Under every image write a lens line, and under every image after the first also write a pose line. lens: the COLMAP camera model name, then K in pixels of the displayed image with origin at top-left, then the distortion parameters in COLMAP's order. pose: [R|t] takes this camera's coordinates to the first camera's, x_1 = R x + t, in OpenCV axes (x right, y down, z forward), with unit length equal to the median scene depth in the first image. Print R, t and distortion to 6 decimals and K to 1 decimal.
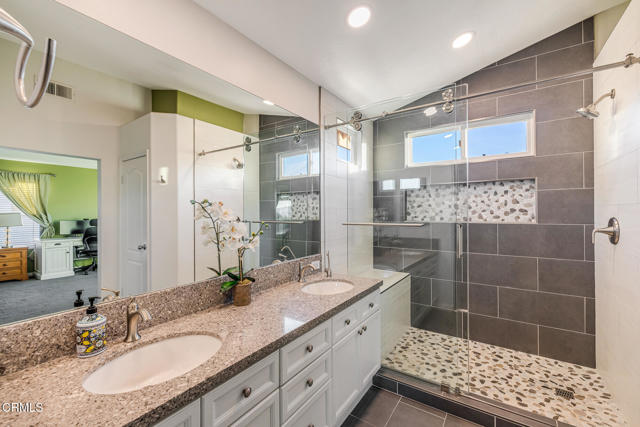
lens RADIAL K [[273.2, 0, 320.3], [0, 273.2, 211.1], [0, 0, 1]] dist [0.004576, 0.000234]
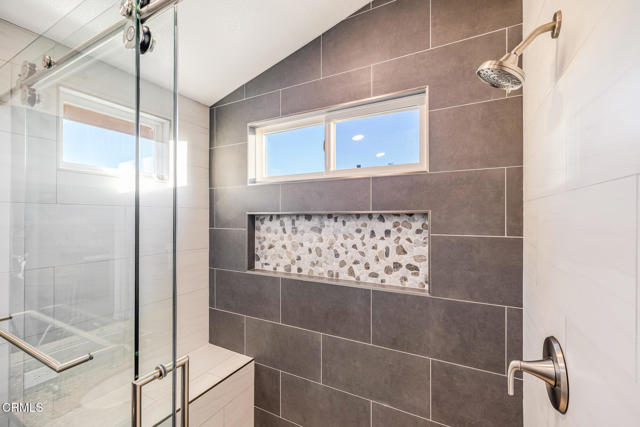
lens RADIAL K [[273.2, 0, 319.3], [0, 273.2, 215.9], [0, 0, 1]] dist [0.004576, 0.000234]
pose [[0.994813, 0.007948, 0.101413, 0.478062], [-0.008030, 0.999968, 0.000400, -0.103844], [-0.101407, -0.001213, 0.994844, 0.446095]]
